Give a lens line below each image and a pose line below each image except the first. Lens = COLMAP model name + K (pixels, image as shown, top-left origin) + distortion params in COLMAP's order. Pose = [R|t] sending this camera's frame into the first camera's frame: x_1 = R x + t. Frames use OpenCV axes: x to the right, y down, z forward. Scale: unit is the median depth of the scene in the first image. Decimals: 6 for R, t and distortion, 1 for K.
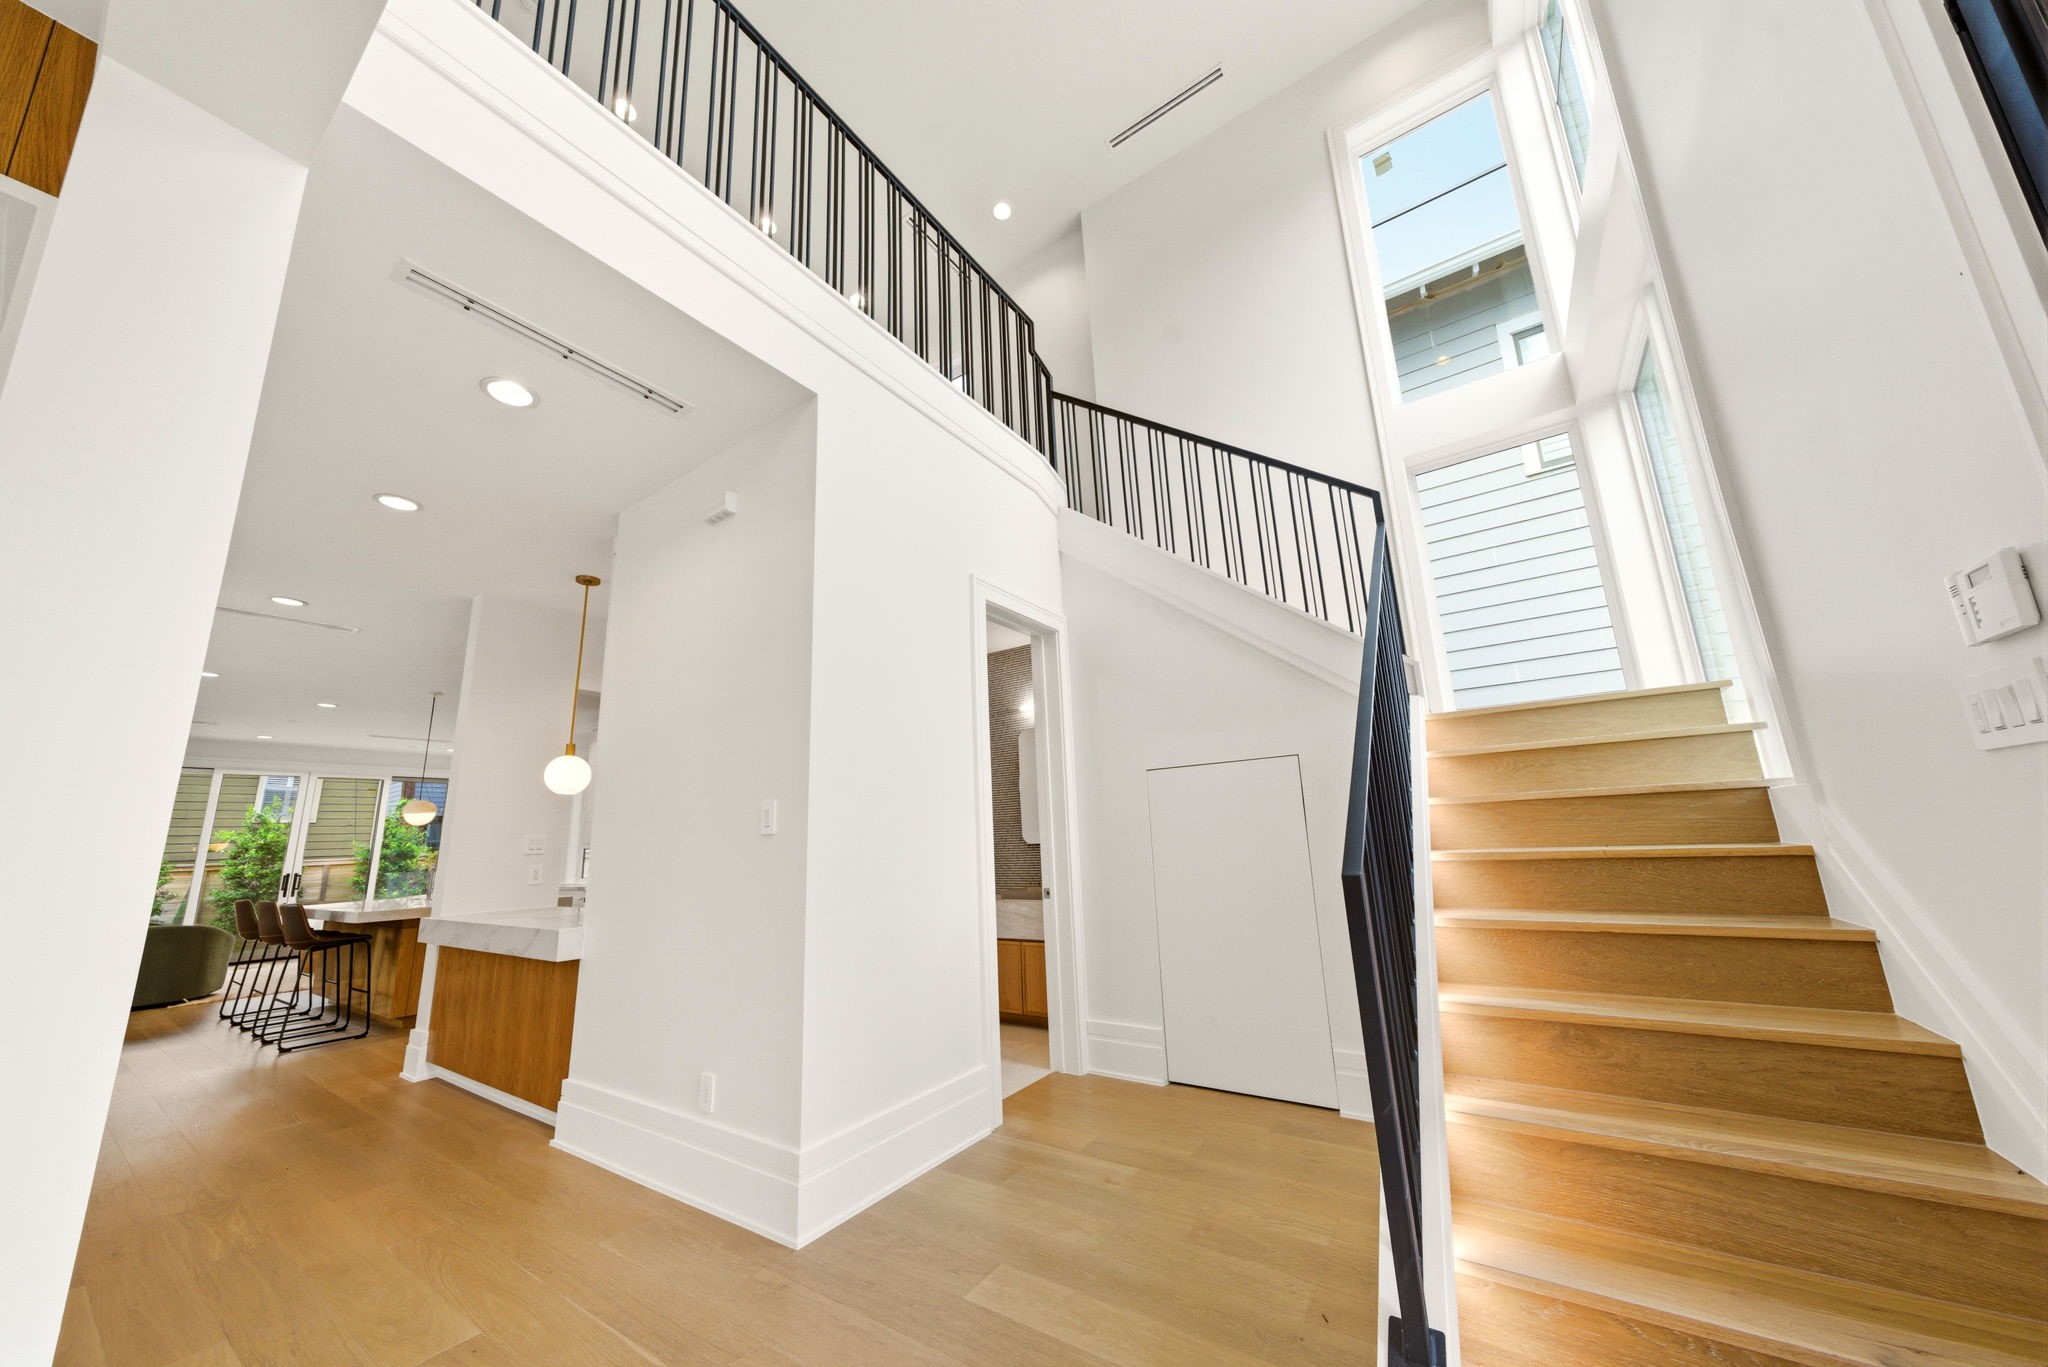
lens RADIAL K [[692.6, 0, 1021.2], [0, 692.6, 693.7], [0, 0, 1]] dist [-0.001335, 0.000079]
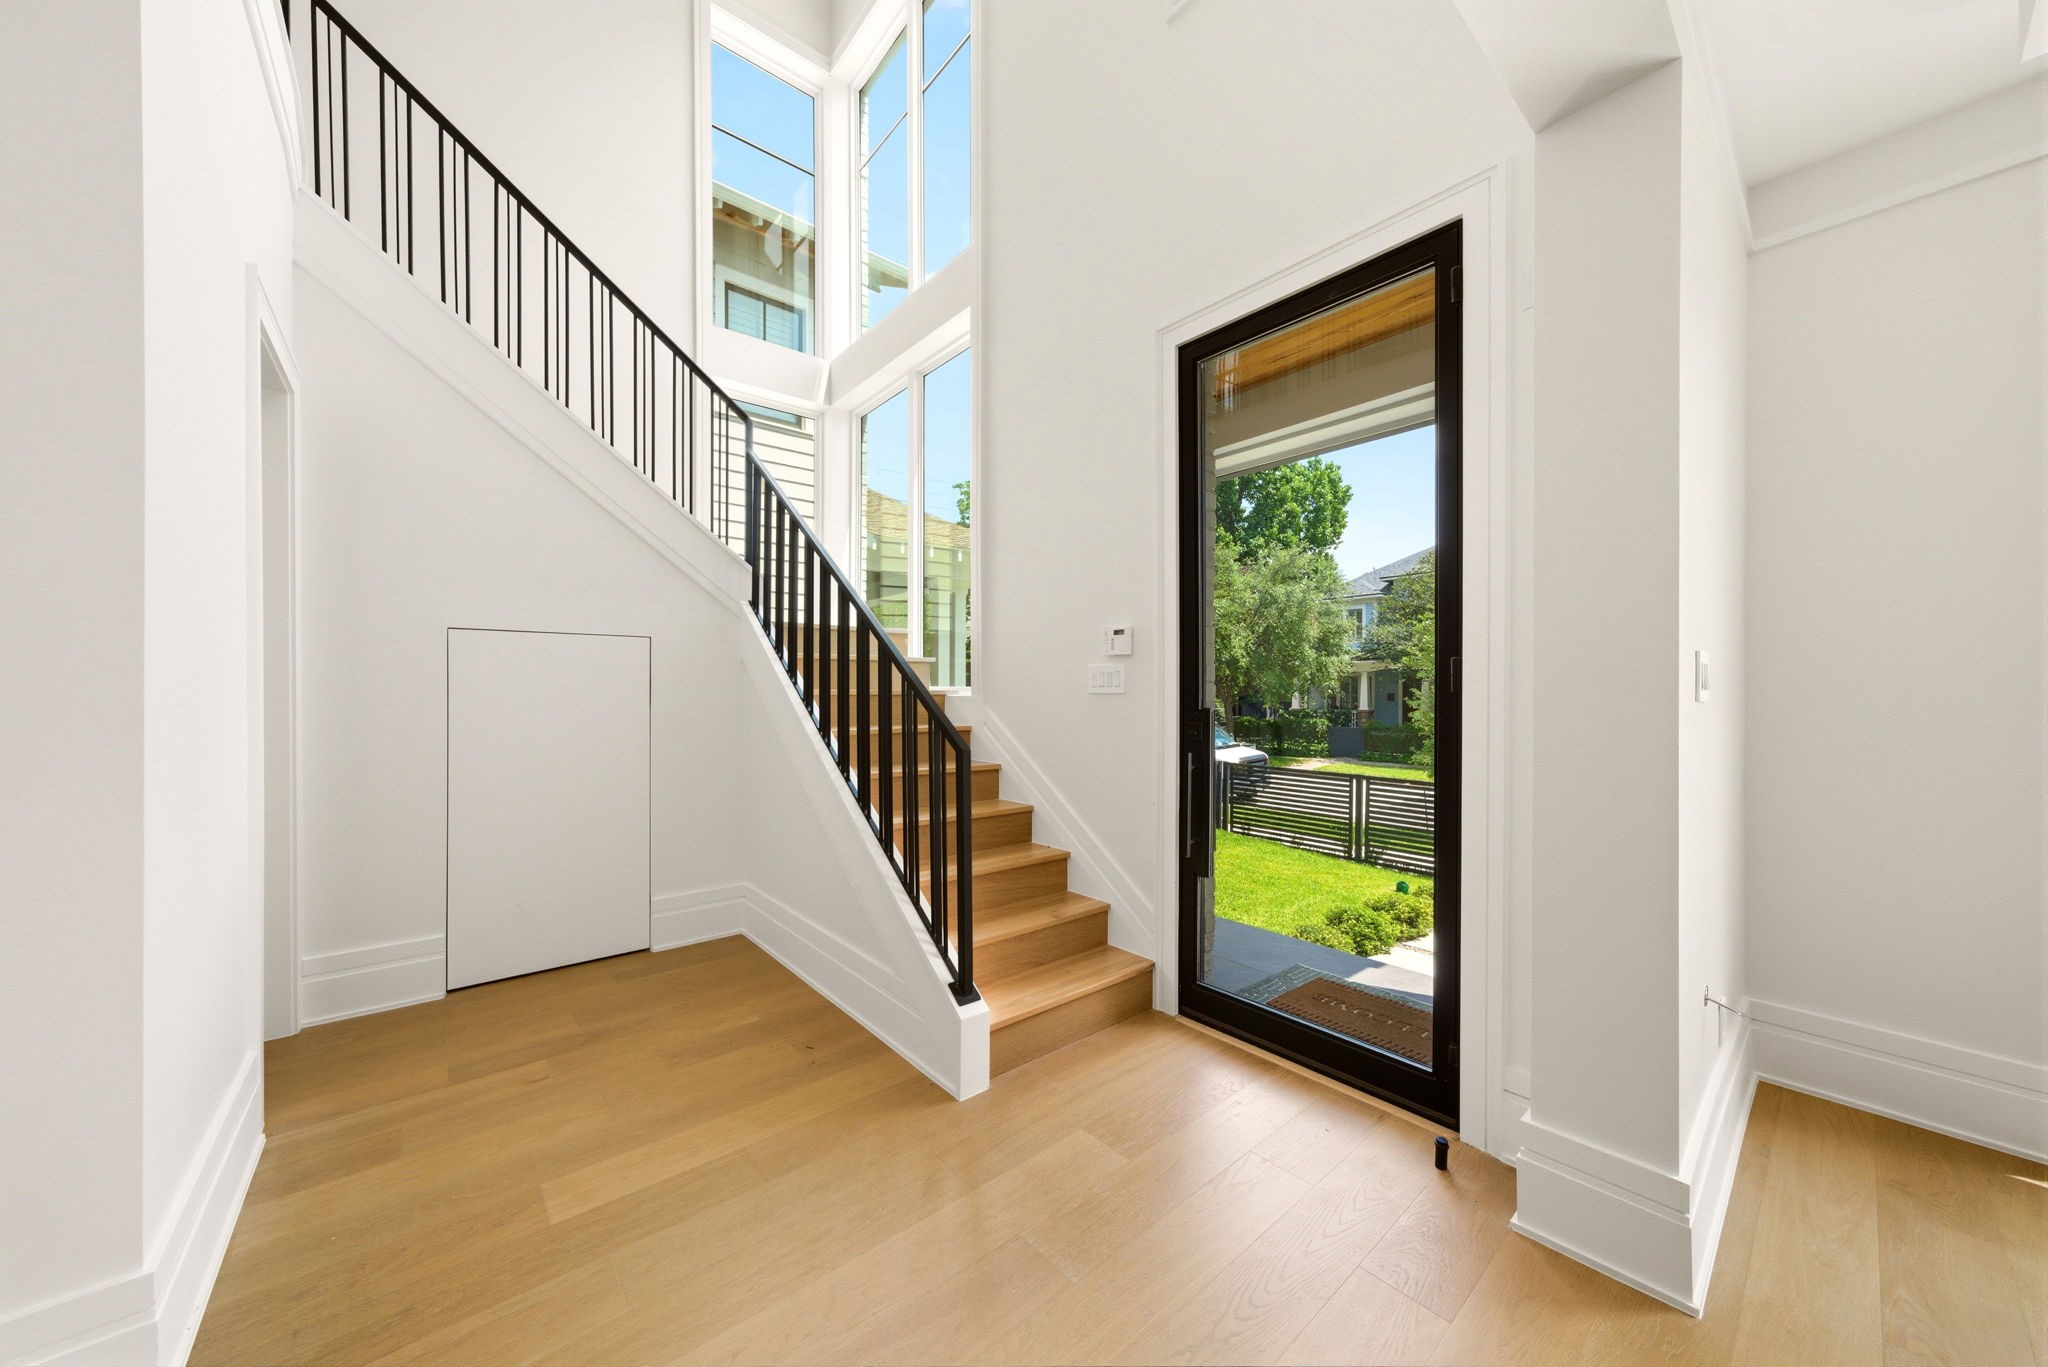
lens RADIAL K [[692.6, 0, 1021.2], [0, 692.6, 693.7], [0, 0, 1]] dist [-0.001335, 0.000079]
pose [[0.265333, 0.038121, 0.963403, -0.527204], [-0.218268, 0.975652, 0.021508, 0.032137], [-0.939126, -0.215986, 0.267193, 0.219128]]
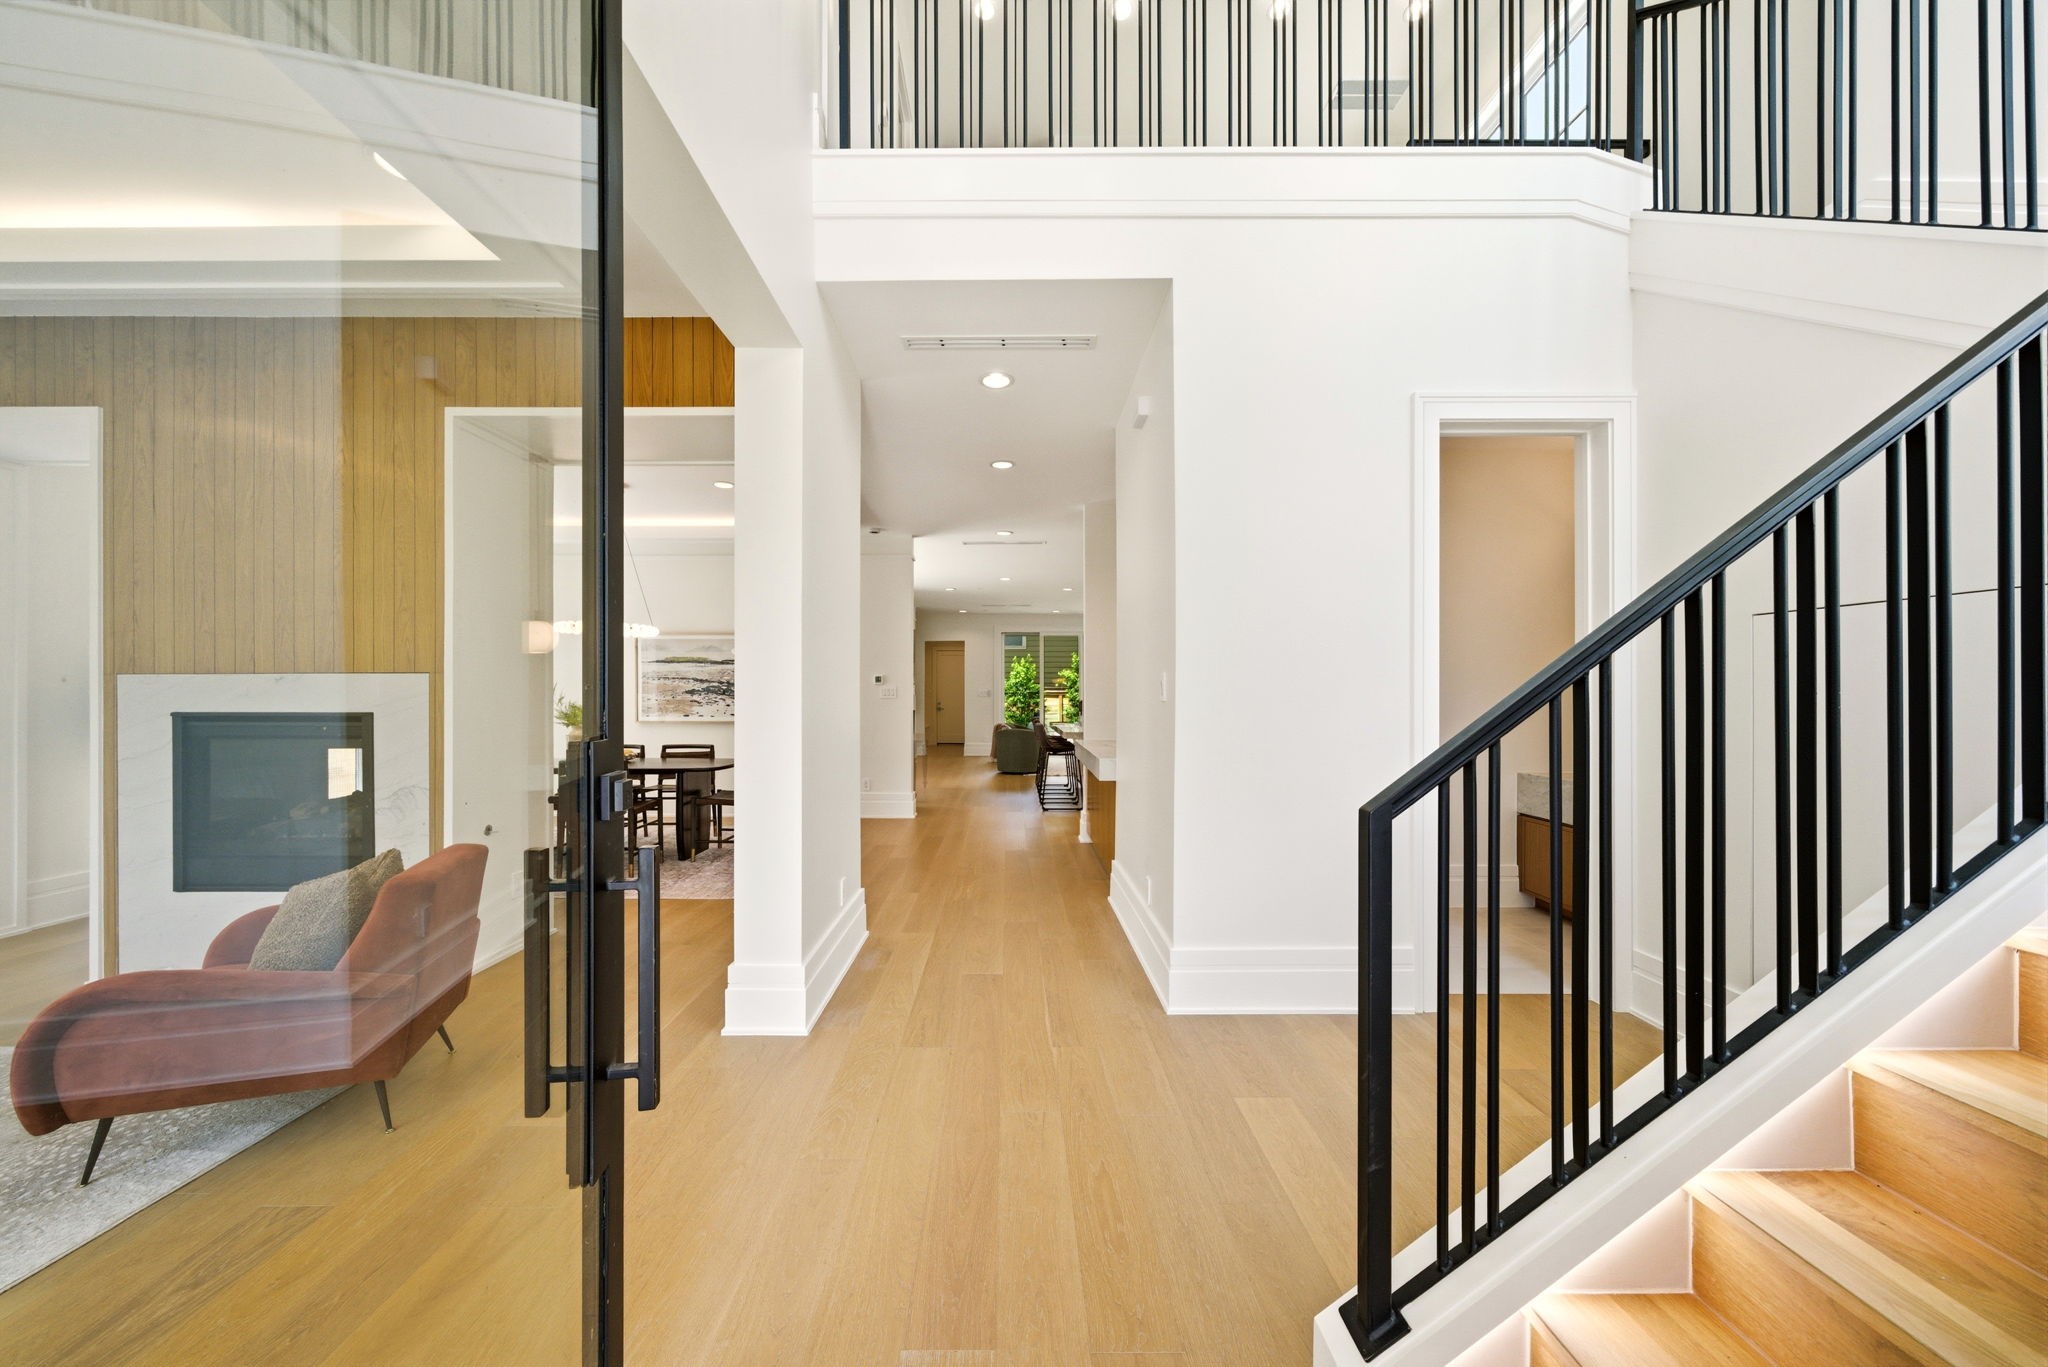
lens RADIAL K [[692.6, 0, 1021.2], [0, 692.6, 693.7], [0, 0, 1]] dist [-0.001335, 0.000079]
pose [[0.586223, 0.039155, -0.809203, 0.418641], [0.147177, 0.977064, 0.153898, -0.027387], [0.796669, -0.209315, 0.567014, 0.119660]]
